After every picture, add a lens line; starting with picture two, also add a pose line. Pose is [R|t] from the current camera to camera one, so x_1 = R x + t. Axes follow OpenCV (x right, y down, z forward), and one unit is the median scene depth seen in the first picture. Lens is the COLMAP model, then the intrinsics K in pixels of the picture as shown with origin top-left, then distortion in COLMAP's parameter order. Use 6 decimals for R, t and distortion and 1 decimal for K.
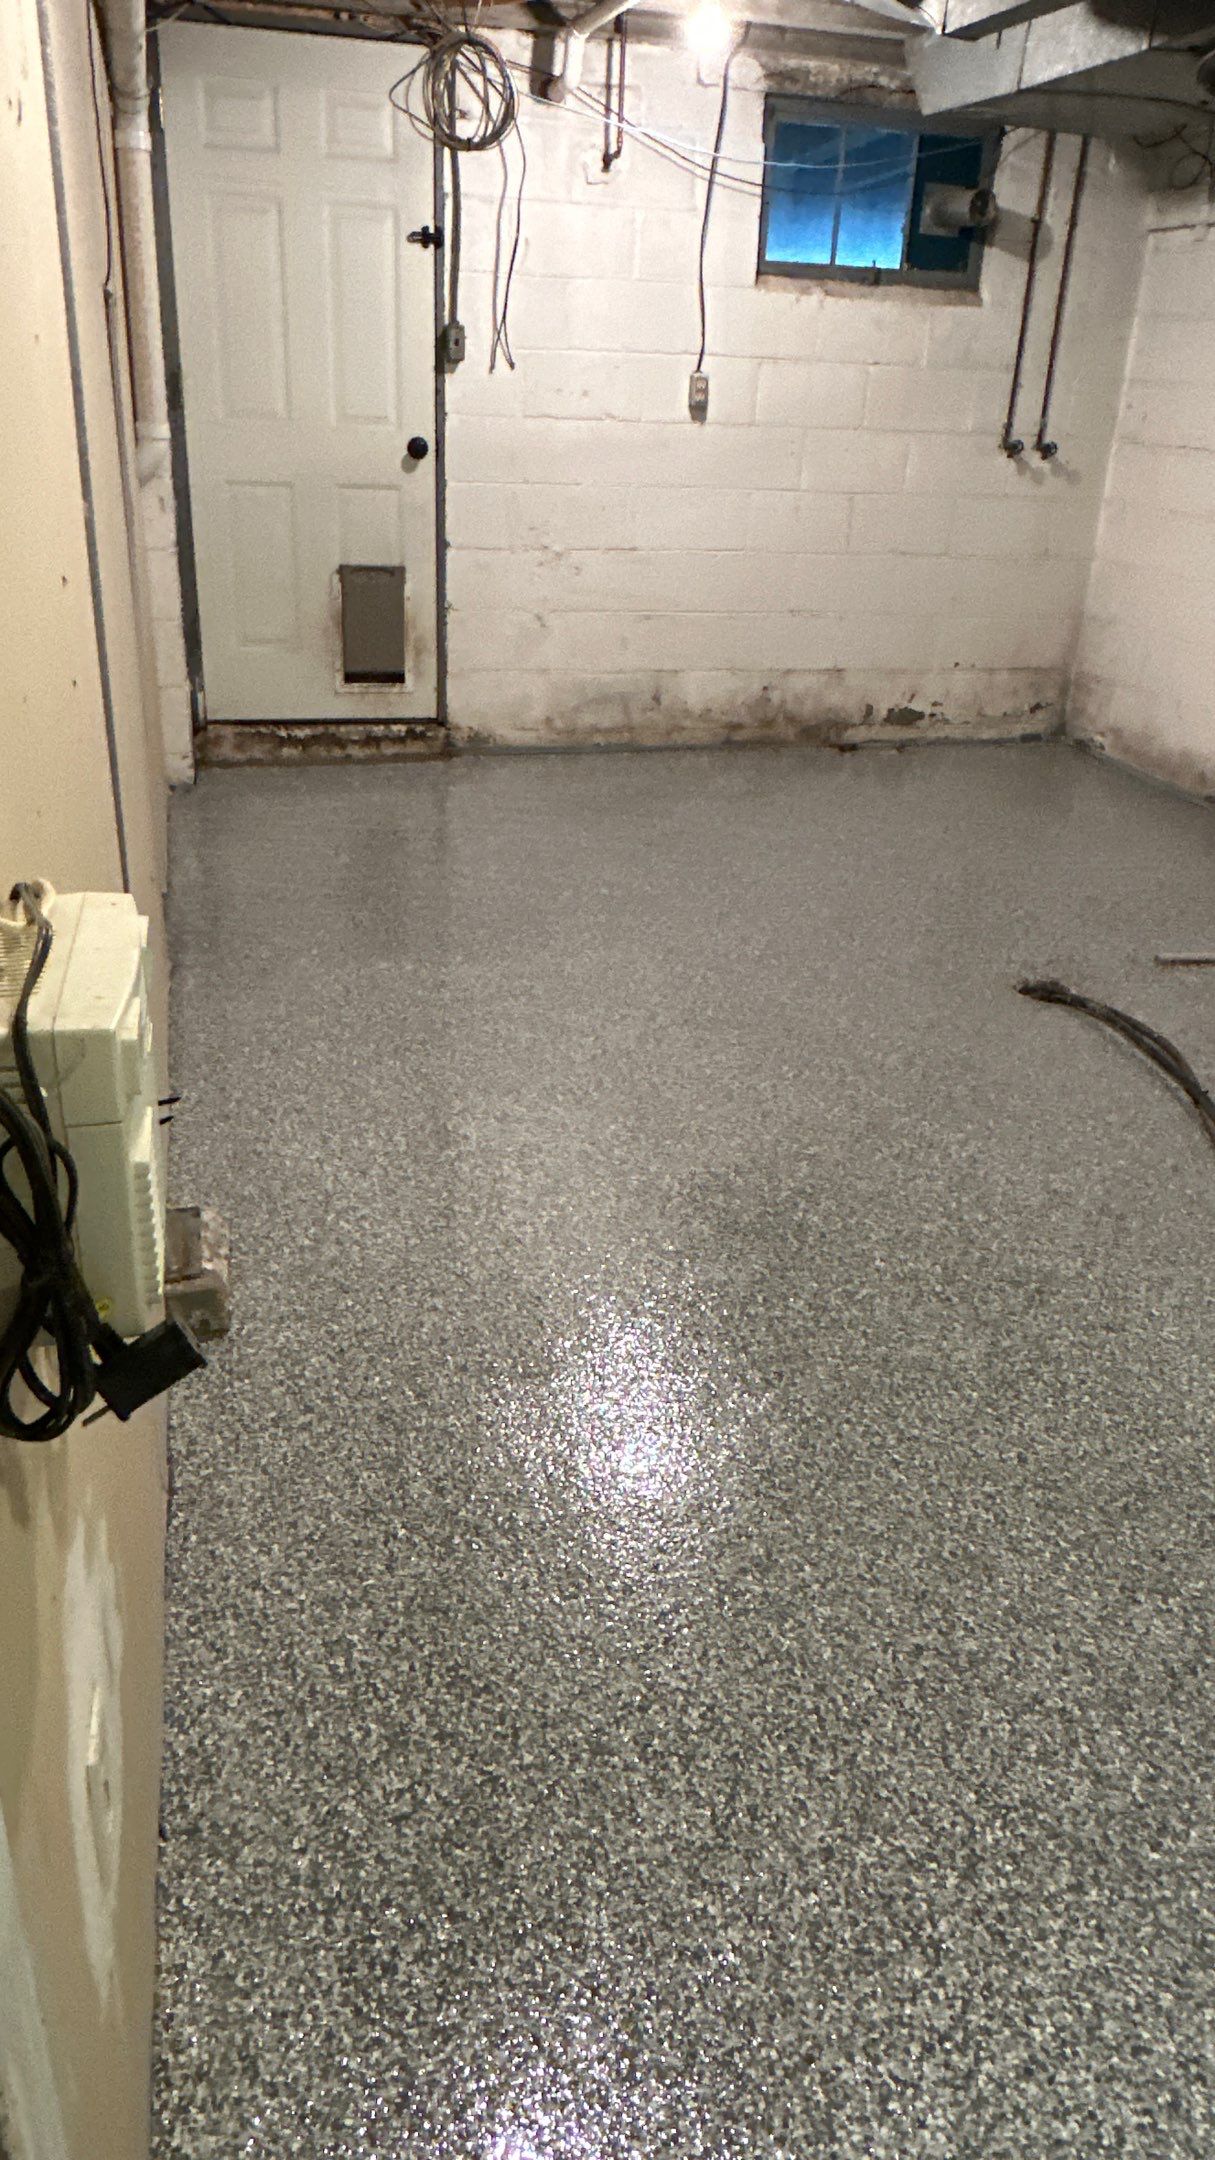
lens RADIAL K [[1465.1, 0, 610.3], [0, 1465.1, 1084.7], [0, 0, 1]] dist [-0.003762, -0.000990]
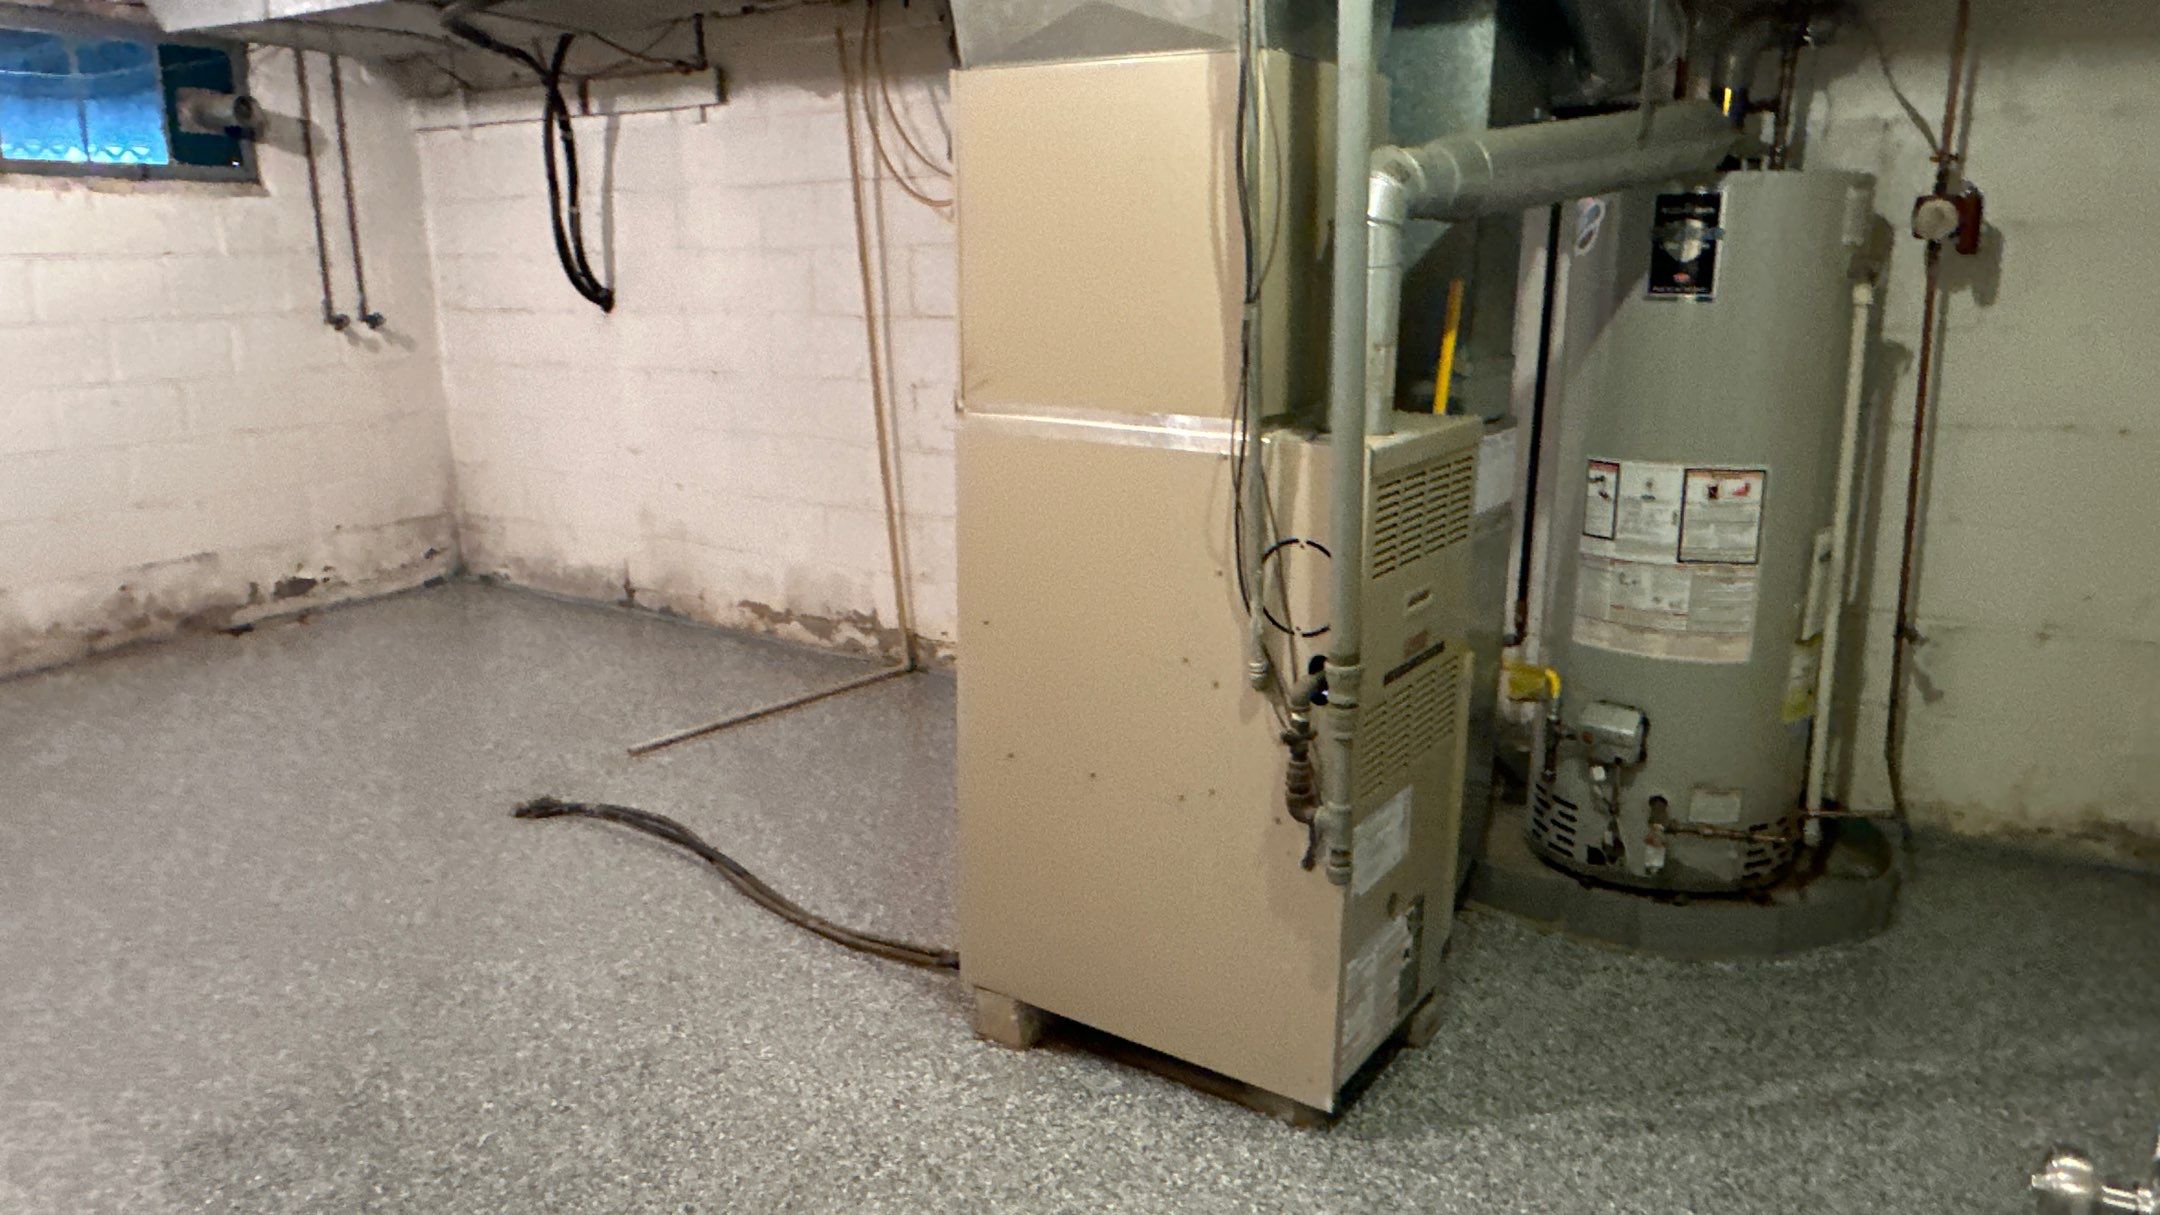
lens RADIAL K [[1465.1, 0, 1082.9], [0, 1465.1, 603.4], [0, 0, 1]] dist [-0.003762, -0.000990]
pose [[0.740108, -0.204259, 0.640717, -0.059884], [0.327250, 0.941730, -0.077794, 0.006410], [-0.587492, 0.267250, 0.763826, -0.068005]]
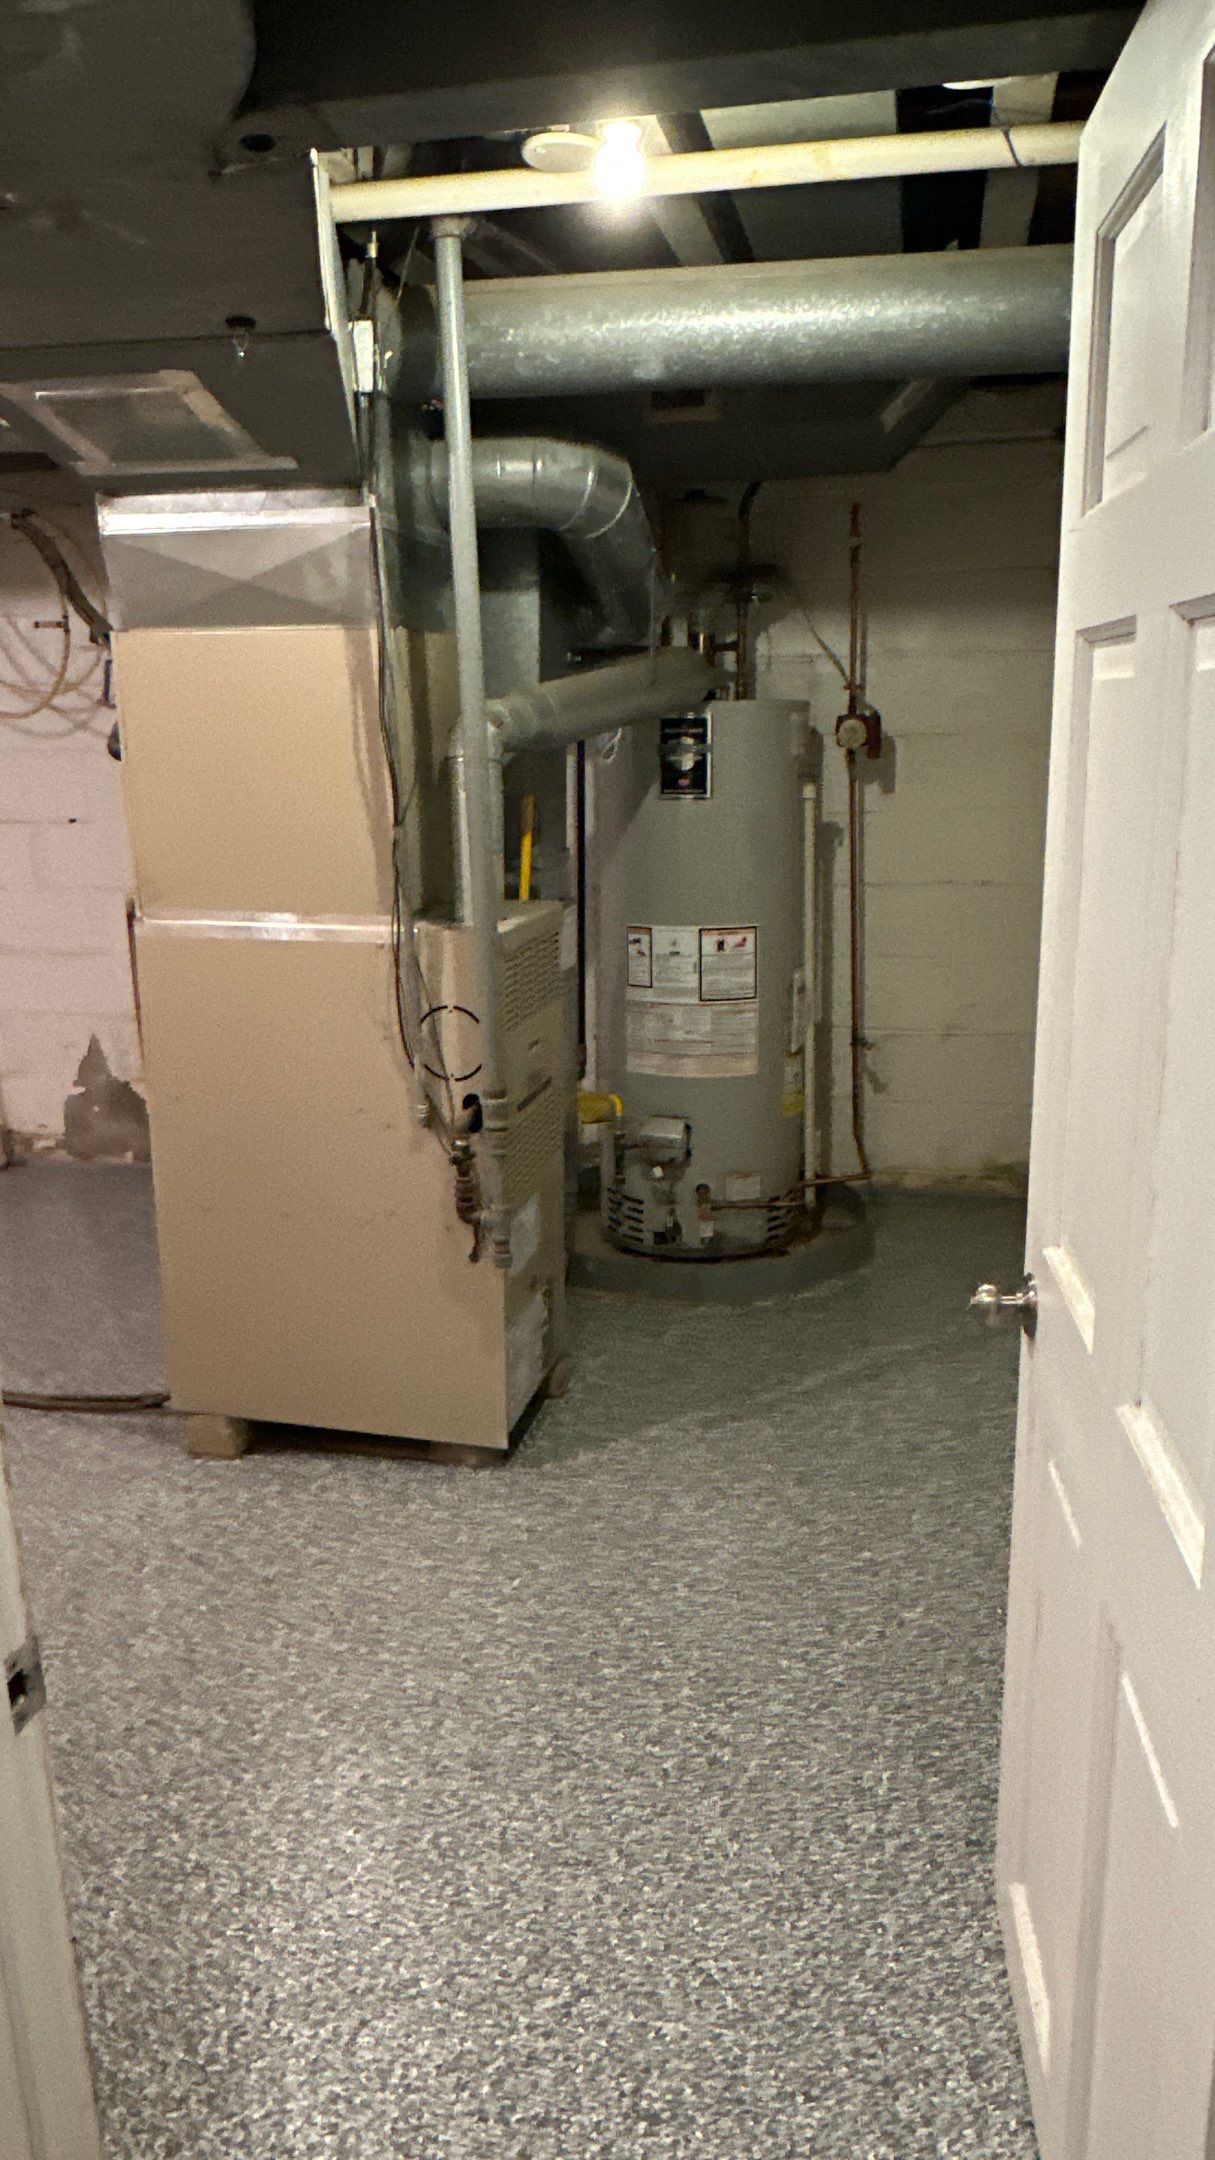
lens RADIAL K [[1465.1, 0, 606.7], [0, 1465.1, 1075.4], [0, 0, 1]] dist [-0.003762, -0.000990]
pose [[0.450209, -0.265426, 0.852561, -0.233660], [0.421971, 0.904699, 0.058829, -0.012765], [-0.786926, 0.333271, 0.519306, -0.123635]]
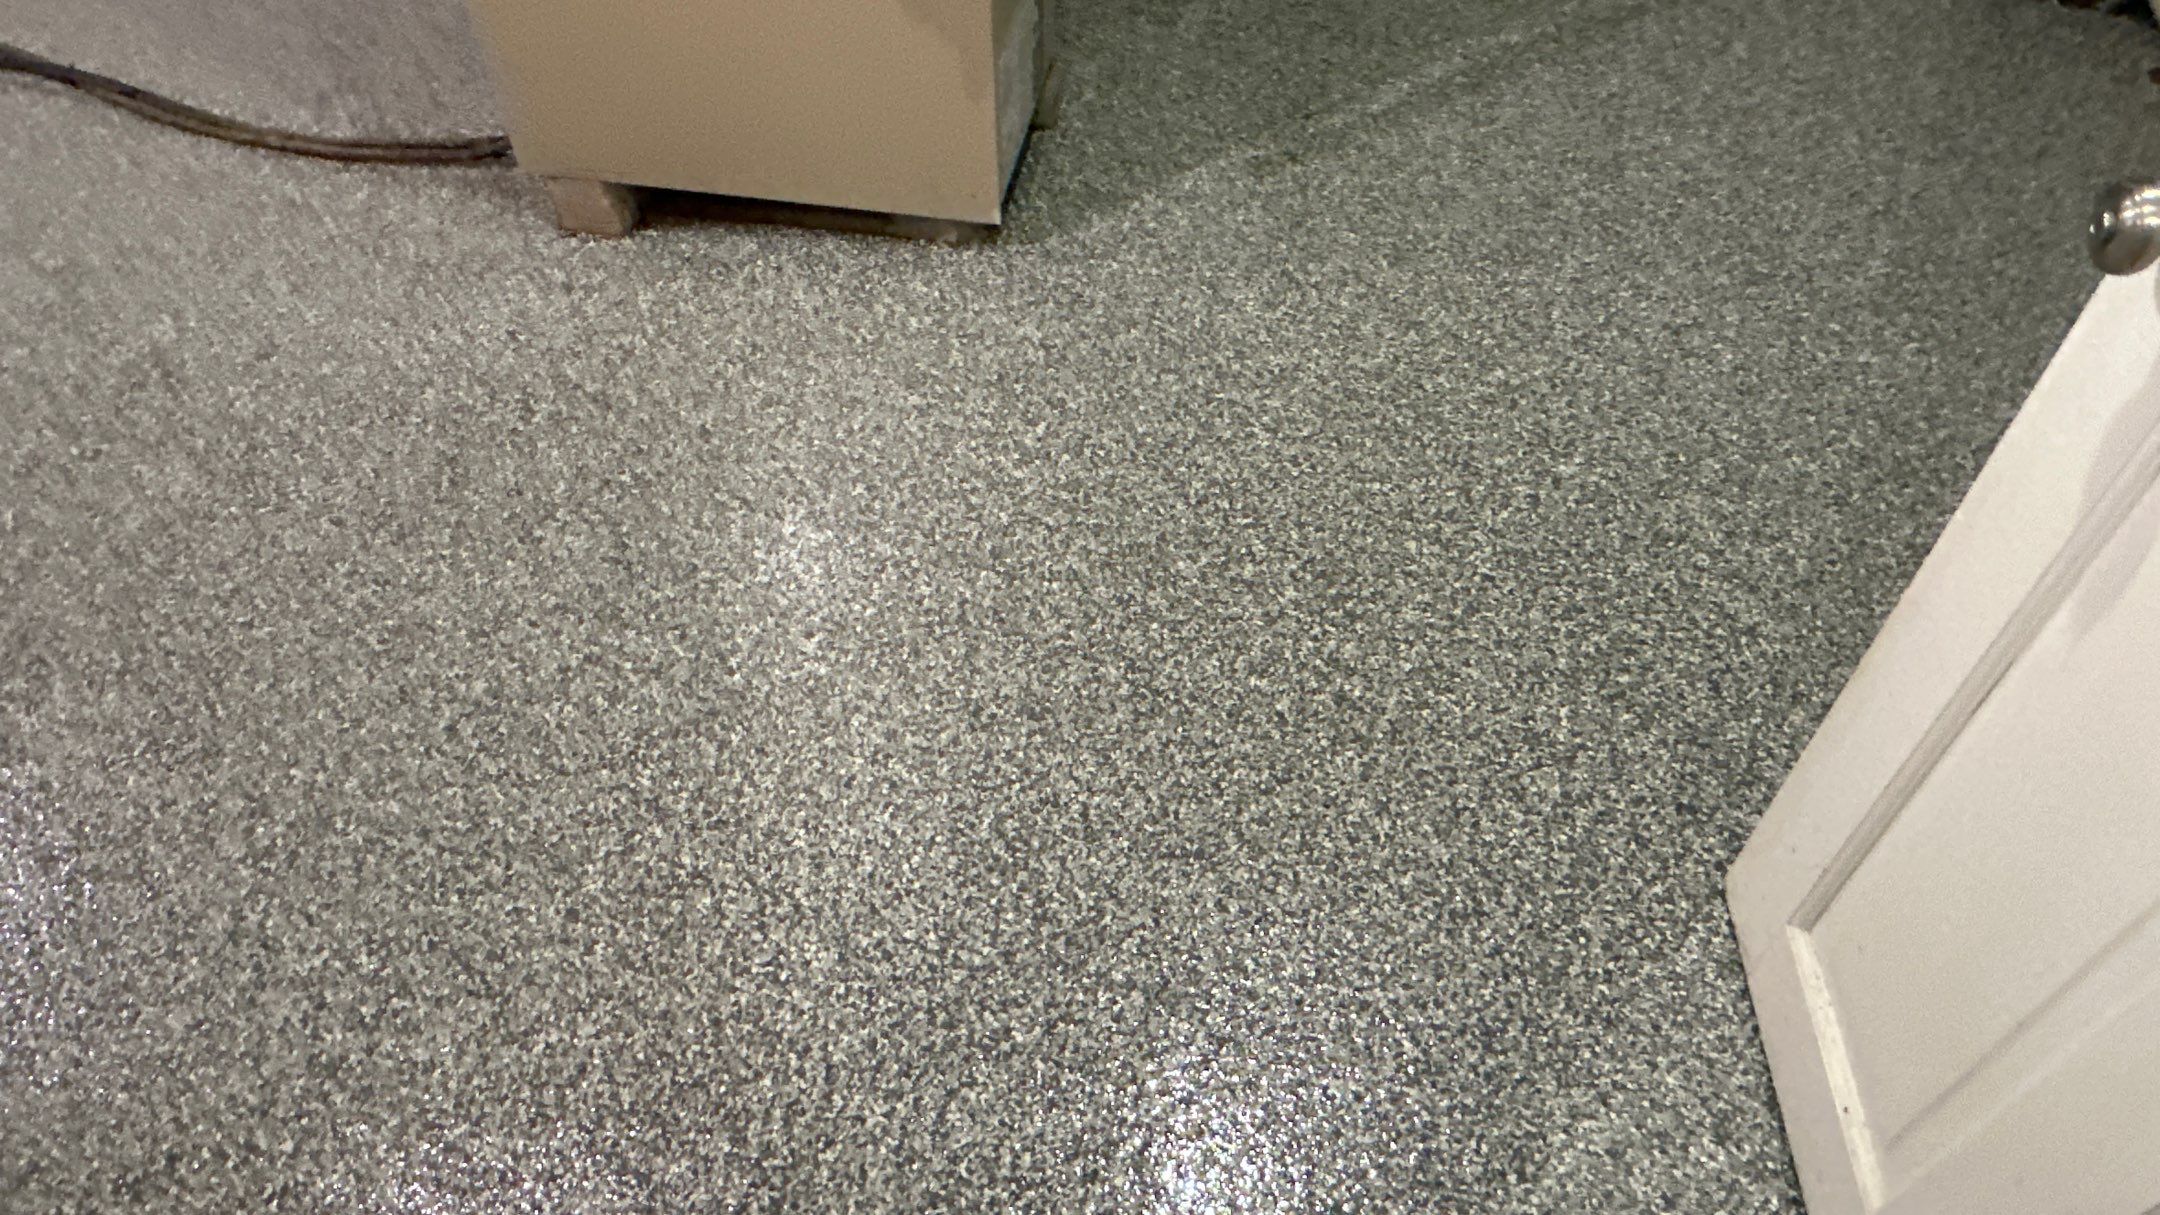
lens RADIAL K [[1465.1, 0, 1082.1], [0, 1465.1, 604.9], [0, 0, 1]] dist [-0.003762, -0.000990]
pose [[0.391658, -0.732628, 0.556651, -0.050924], [0.421615, 0.680629, 0.599154, -0.037611], [-0.817829, 0.000029, 0.575461, 0.042297]]
